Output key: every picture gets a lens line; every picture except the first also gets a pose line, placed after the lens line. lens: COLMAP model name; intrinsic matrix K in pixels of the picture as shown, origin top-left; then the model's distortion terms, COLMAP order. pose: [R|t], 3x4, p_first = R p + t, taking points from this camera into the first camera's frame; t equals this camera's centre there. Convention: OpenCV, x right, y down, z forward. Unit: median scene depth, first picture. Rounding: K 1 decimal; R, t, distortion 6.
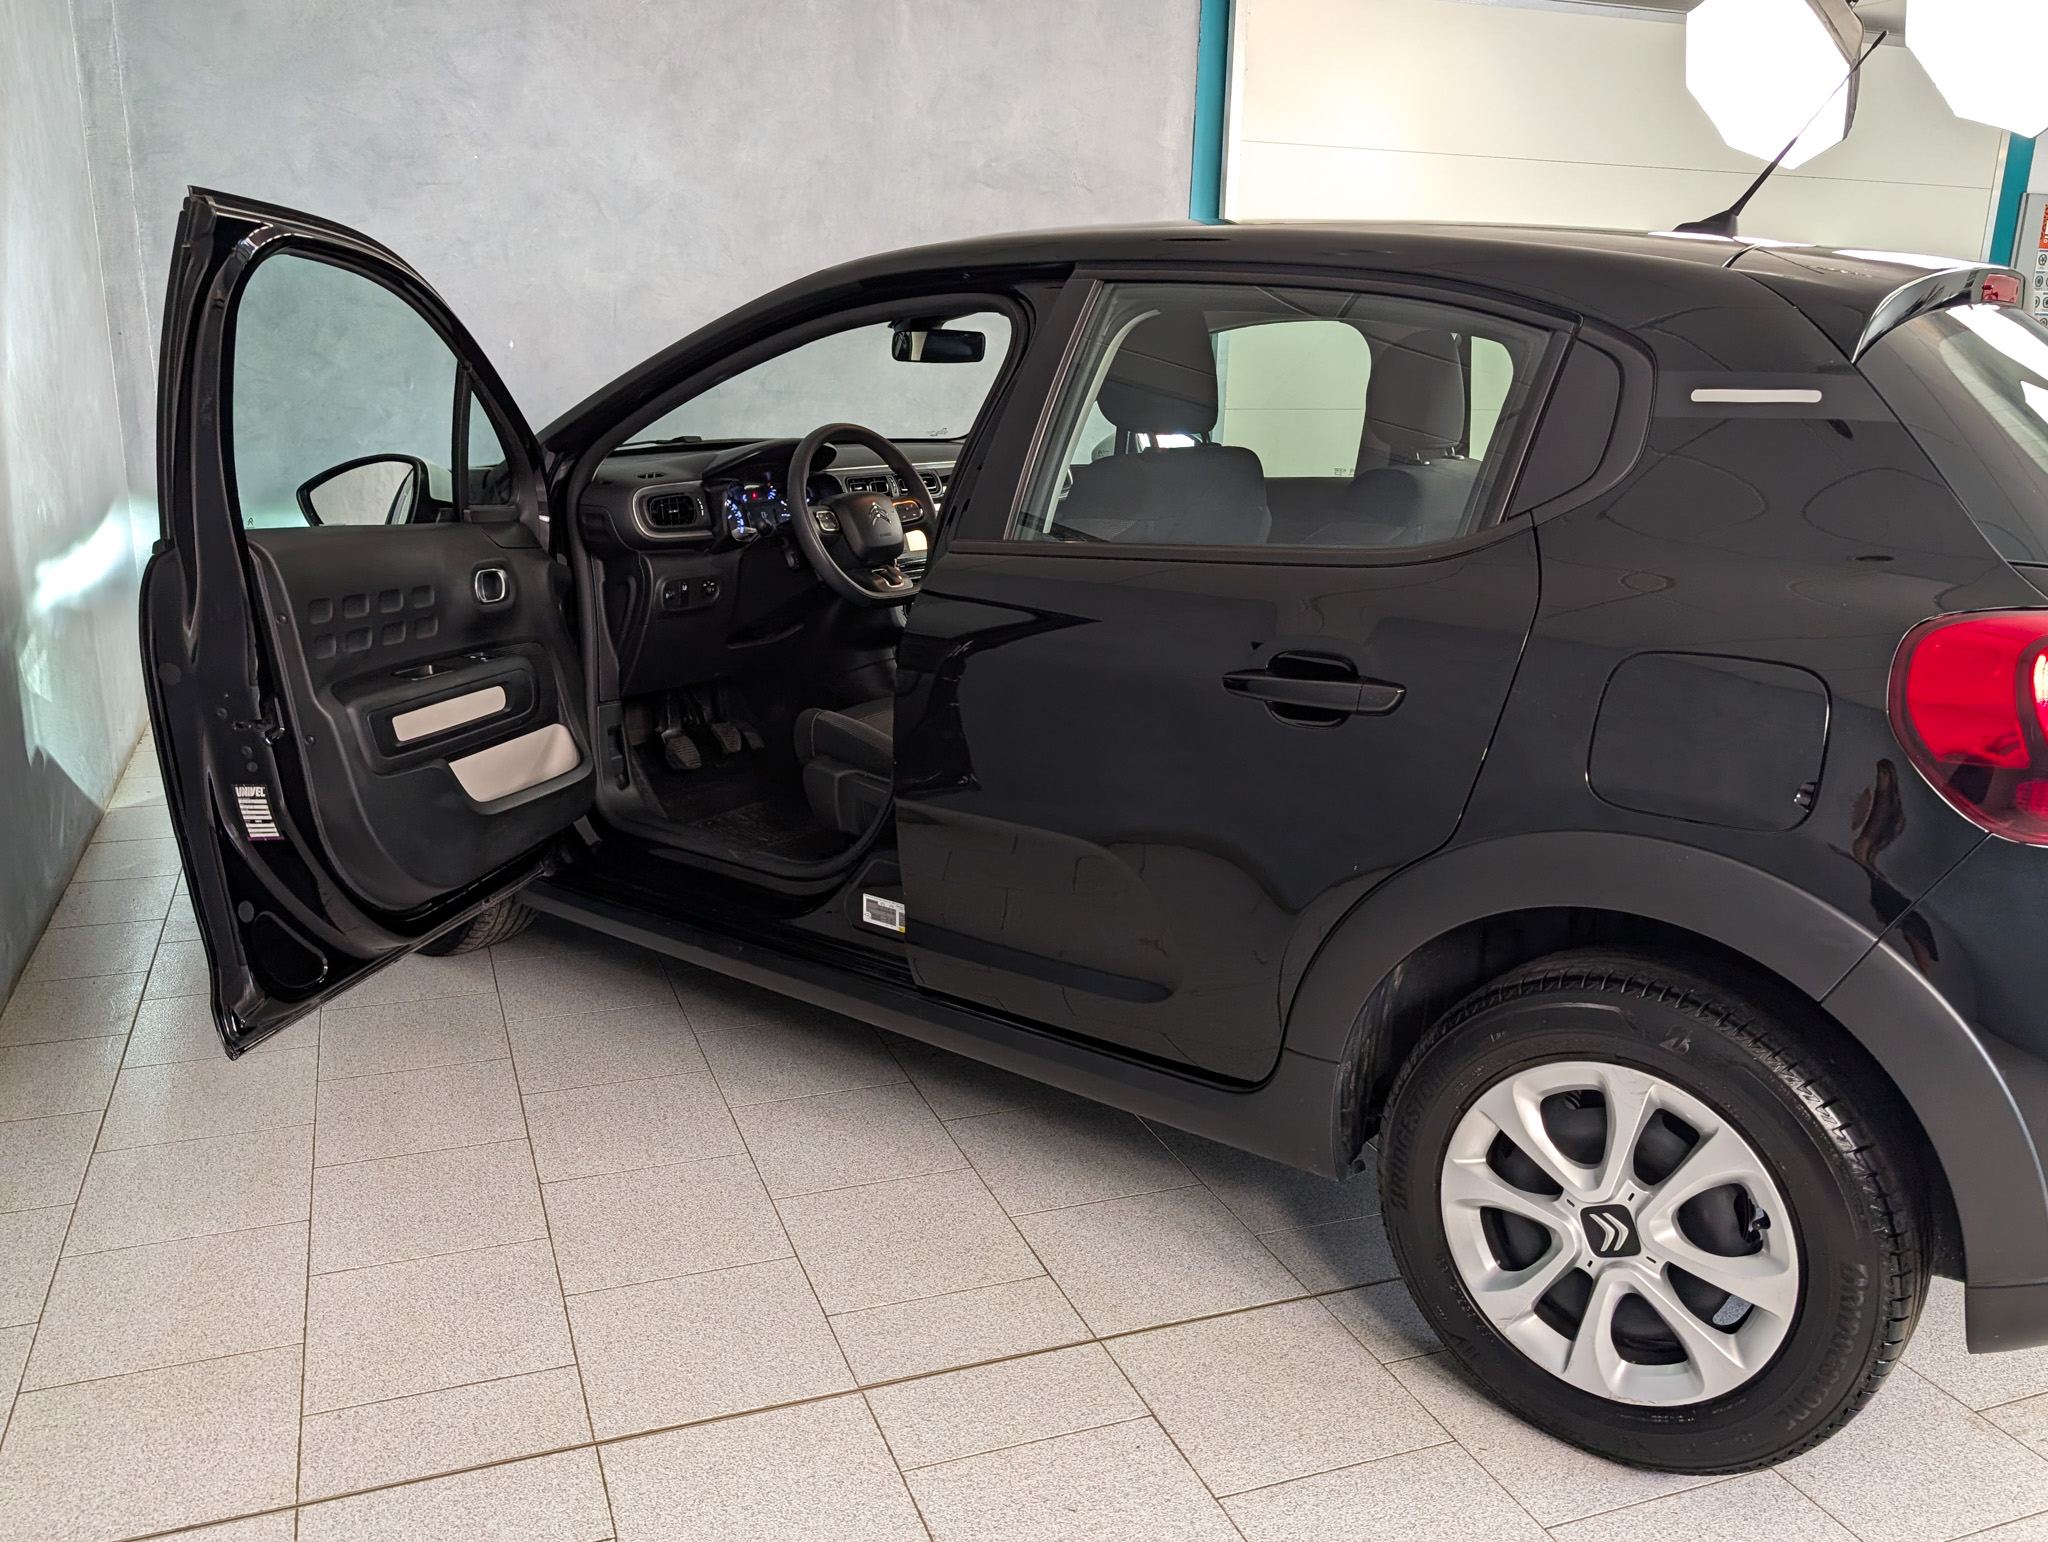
lens RADIAL K [[1627.3, 0, 1033.2], [0, 1627.3, 699.0], [0, 0, 1]] dist [0.052460, -0.087226]
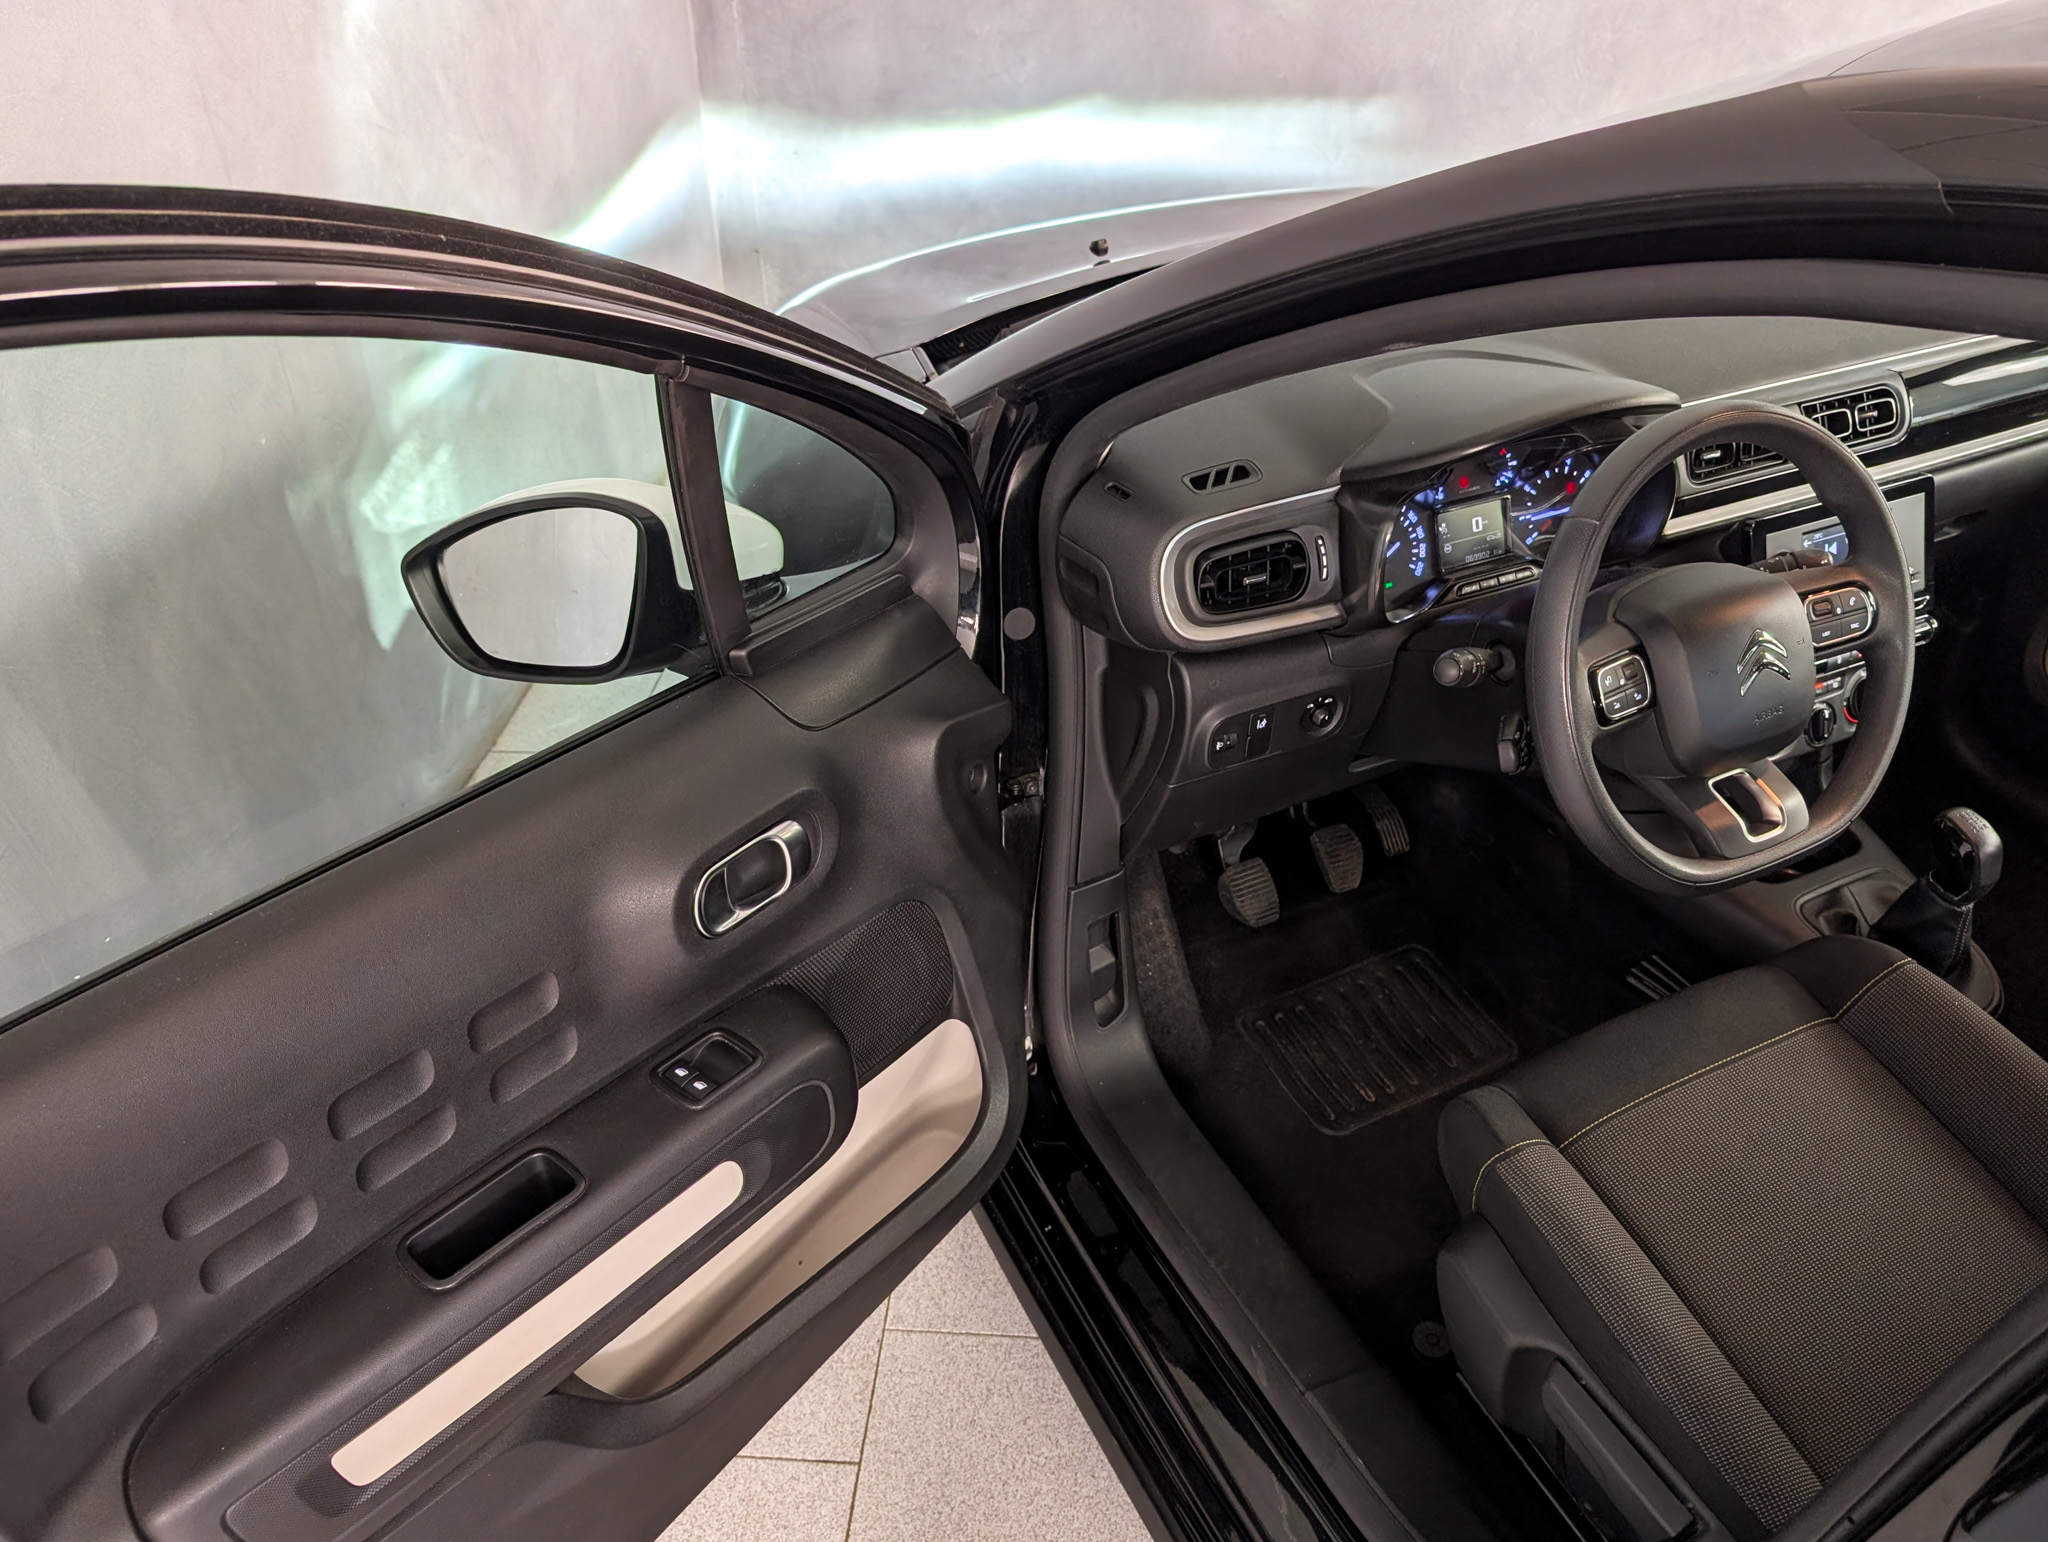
lens RADIAL K [[1568.0, 0, 1029.5], [0, 1568.0, 765.8], [0, 0, 1]] dist [0.007510, 0.007118]
pose [[0.899623, 0.228198, -0.372297, -0.105476], [-0.080968, 0.924973, 0.371307, -0.215663], [0.429096, -0.303892, 0.850604, 0.593281]]
